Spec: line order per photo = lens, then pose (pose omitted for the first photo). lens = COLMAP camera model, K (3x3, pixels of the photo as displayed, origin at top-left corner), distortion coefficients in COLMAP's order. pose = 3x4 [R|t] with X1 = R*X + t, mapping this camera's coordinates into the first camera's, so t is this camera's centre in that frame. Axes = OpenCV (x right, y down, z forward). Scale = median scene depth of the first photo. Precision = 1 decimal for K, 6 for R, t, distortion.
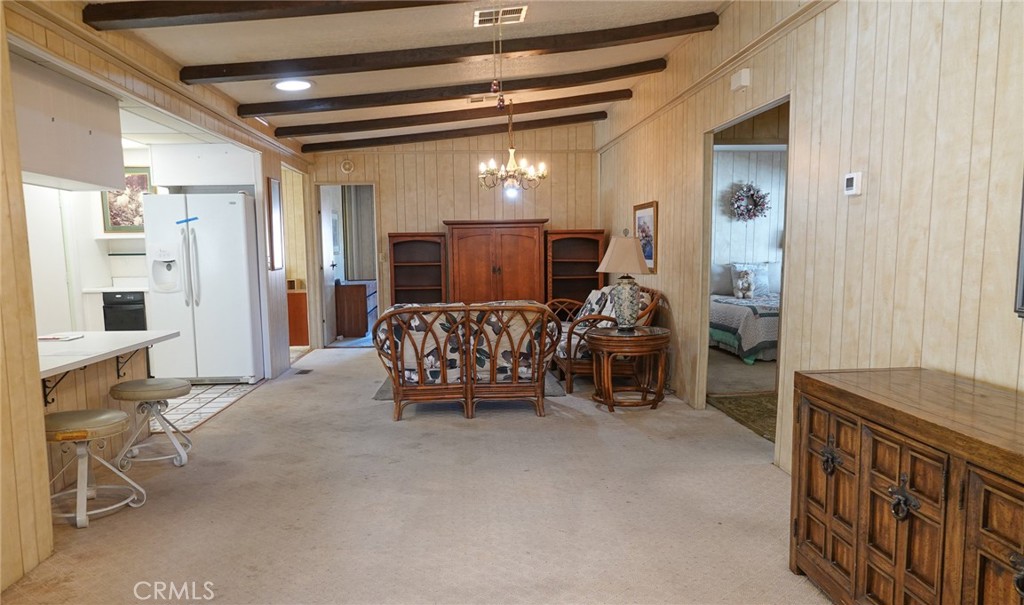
lens RADIAL K [[740.3, 0, 507.9], [0, 740.3, 343.0], [0, 0, 1]] dist [0.001540, 0.000296]
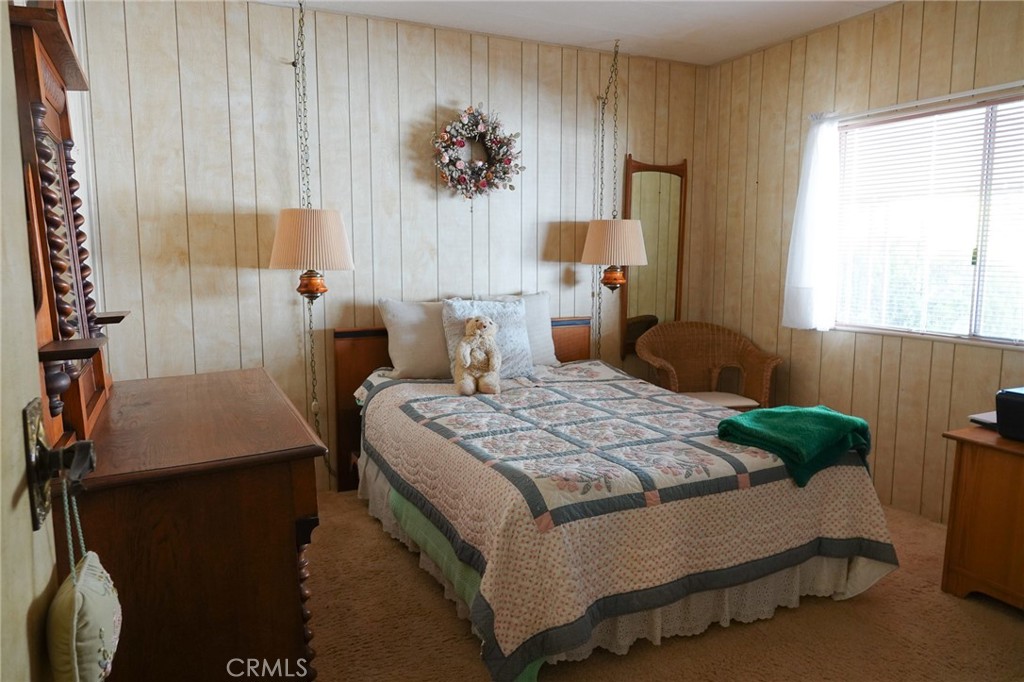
lens RADIAL K [[723.6, 0, 512.2], [0, 723.6, 343.2], [0, 0, 1]] dist [0.004046, -0.002805]
pose [[0.925116, -0.042623, 0.377284, 0.183321], [0.044609, 0.998998, 0.003476, -0.081292], [-0.377054, 0.013615, 0.926091, 0.607401]]
